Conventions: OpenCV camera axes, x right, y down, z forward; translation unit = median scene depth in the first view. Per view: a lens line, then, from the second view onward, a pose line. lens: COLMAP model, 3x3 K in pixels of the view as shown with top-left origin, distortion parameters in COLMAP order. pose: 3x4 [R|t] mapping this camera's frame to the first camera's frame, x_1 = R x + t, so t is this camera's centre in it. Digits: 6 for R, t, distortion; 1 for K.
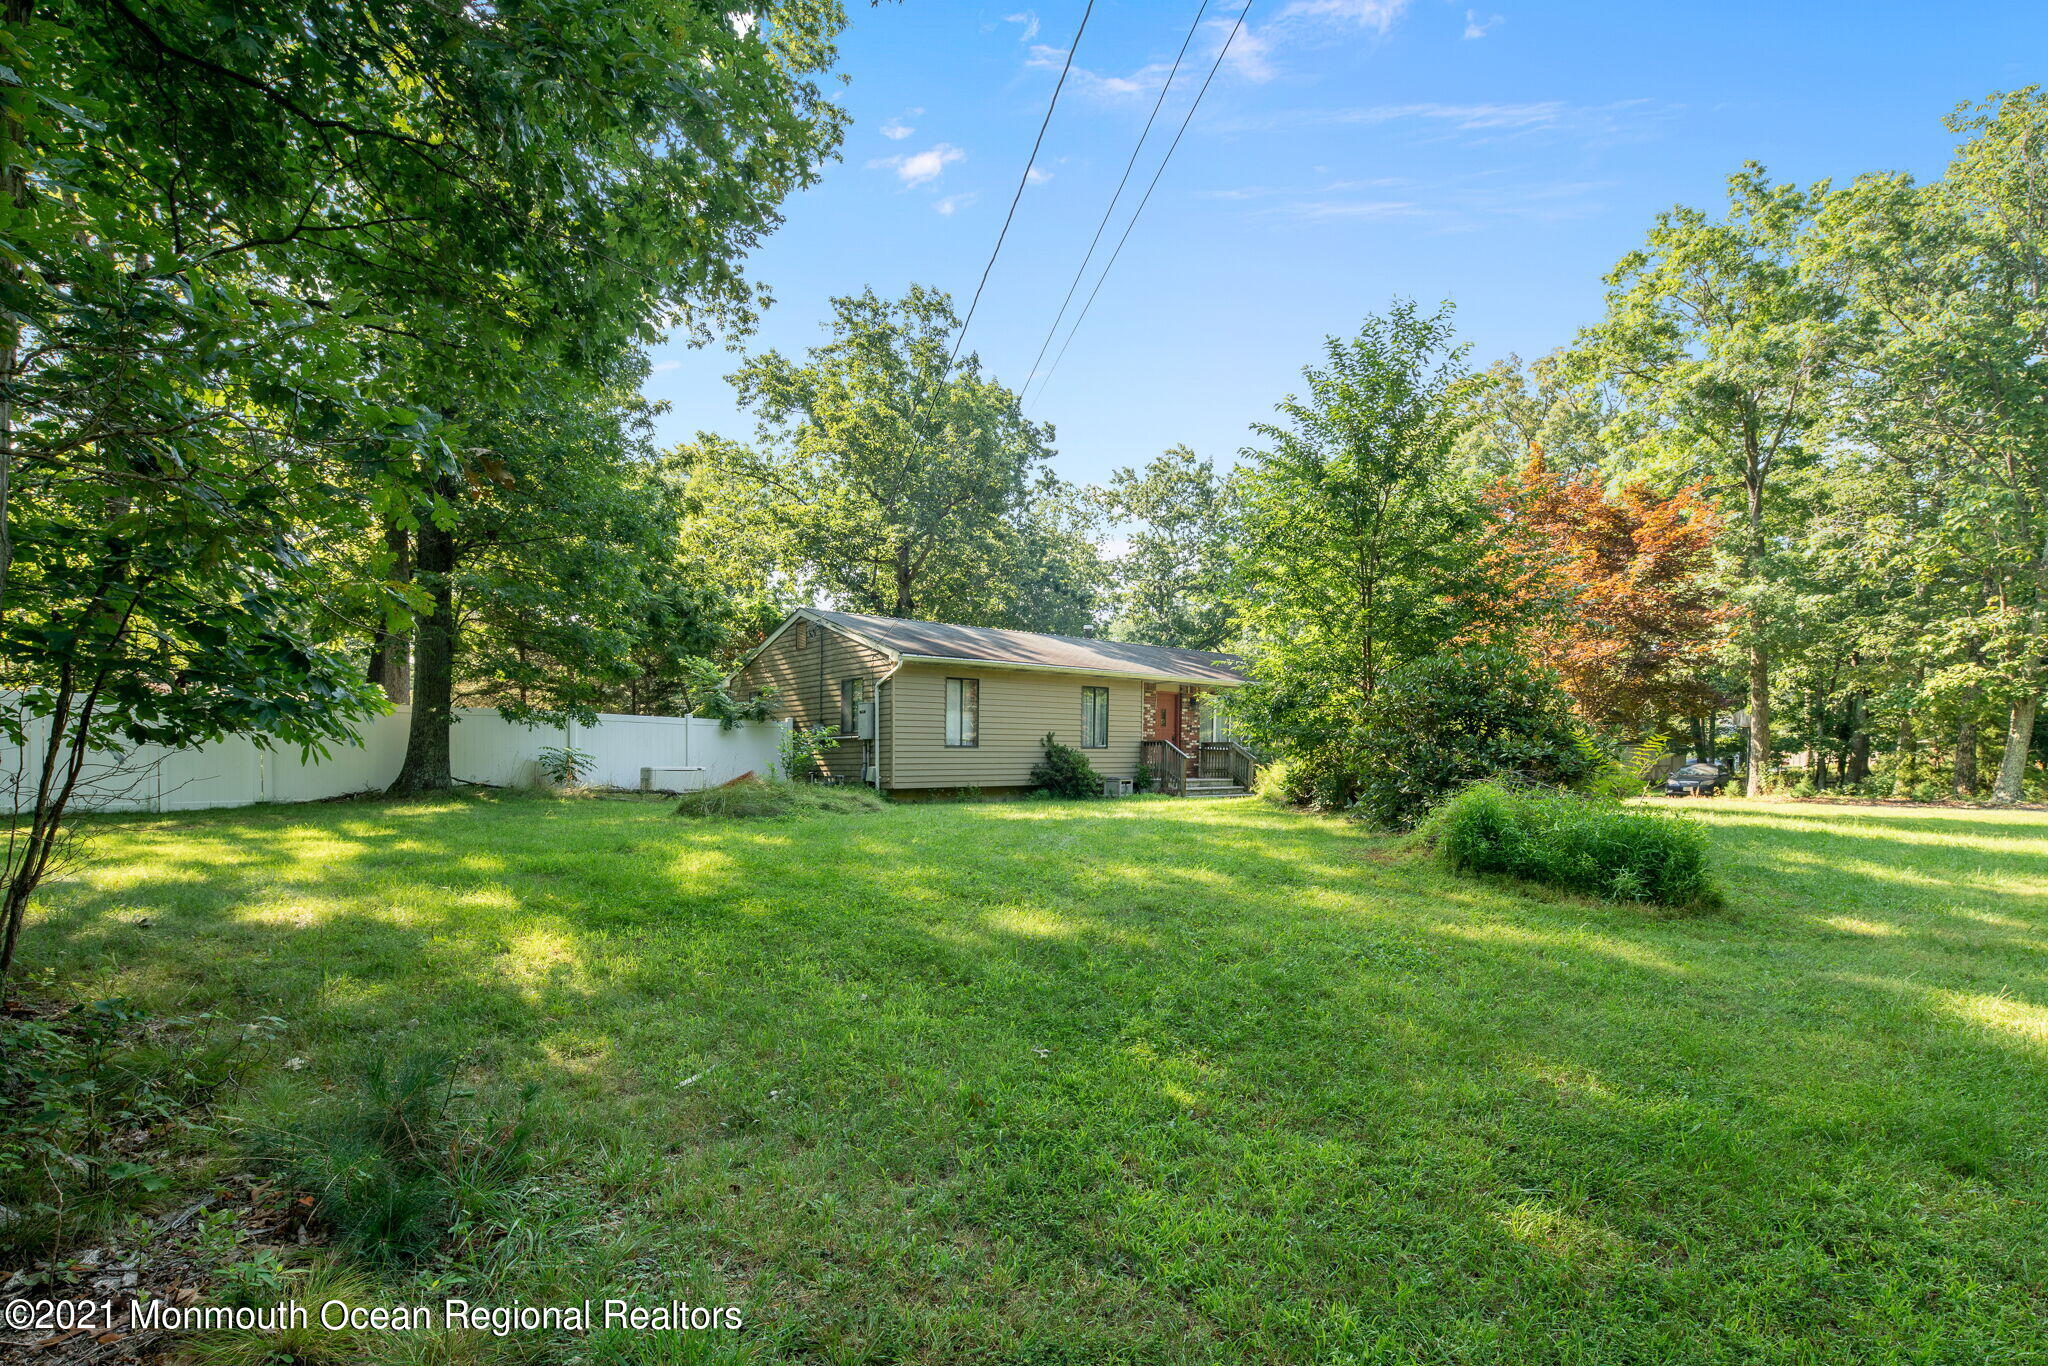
lens RADIAL K [[1011.5, 0, 1020.4], [0, 1011.5, 708.5], [0, 0, 1]] dist [0.042291, 0.000126]
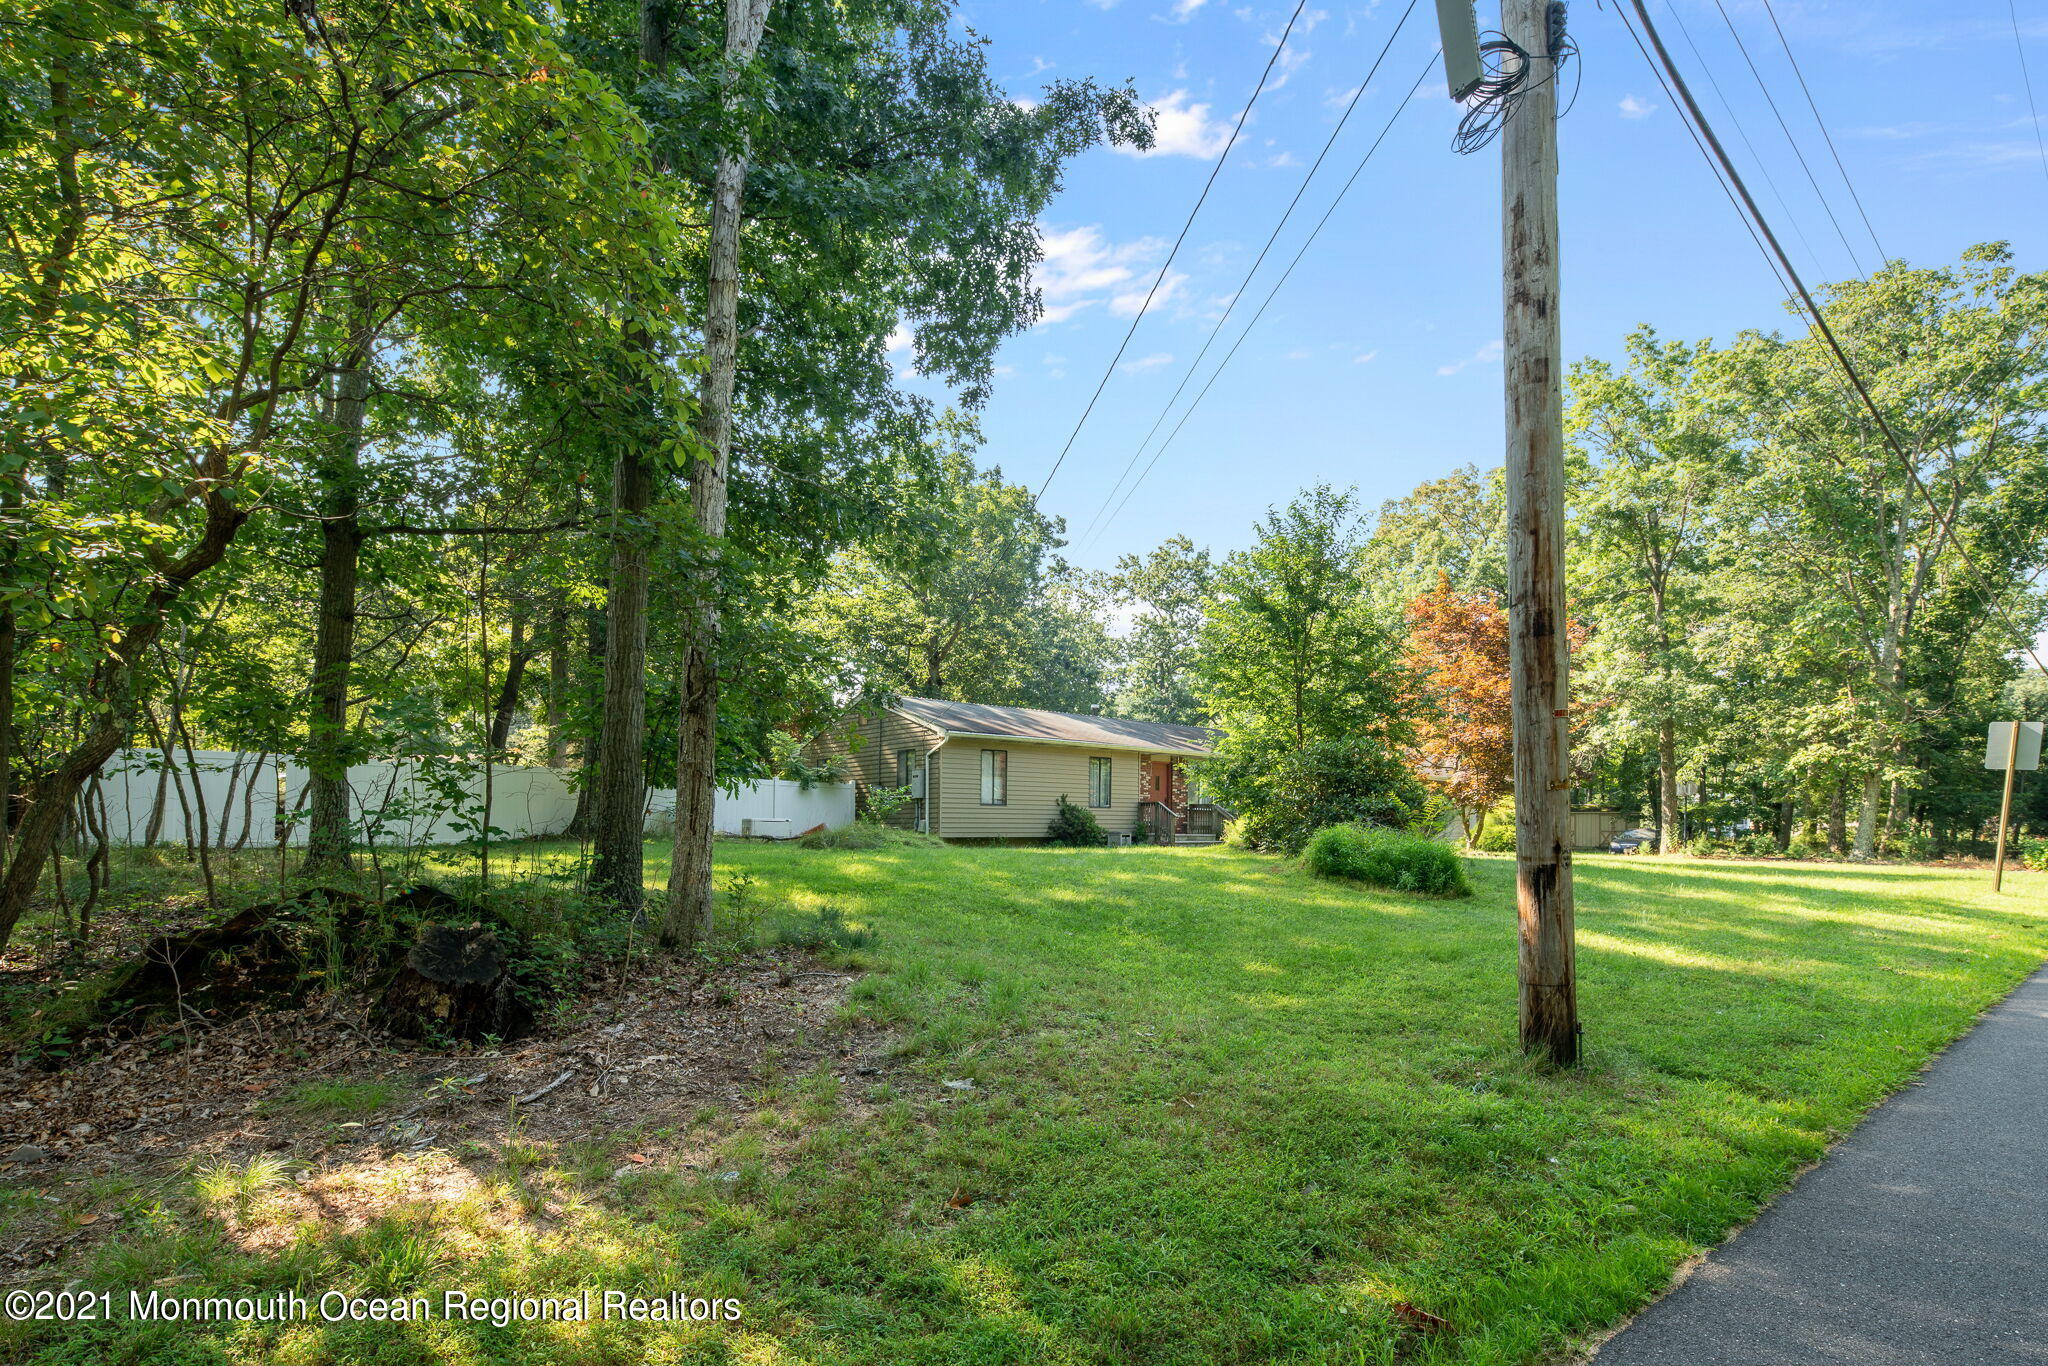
lens RADIAL K [[1028.6, 0, 1020.1], [0, 1028.6, 688.9], [0, 0, 1]] dist [0.000365, 0.000101]
pose [[0.999948, 0.007042, -0.007391, -0.010578], [-0.007632, 0.996501, -0.083235, 0.000336], [0.006779, 0.083287, 0.996503, -0.175746]]
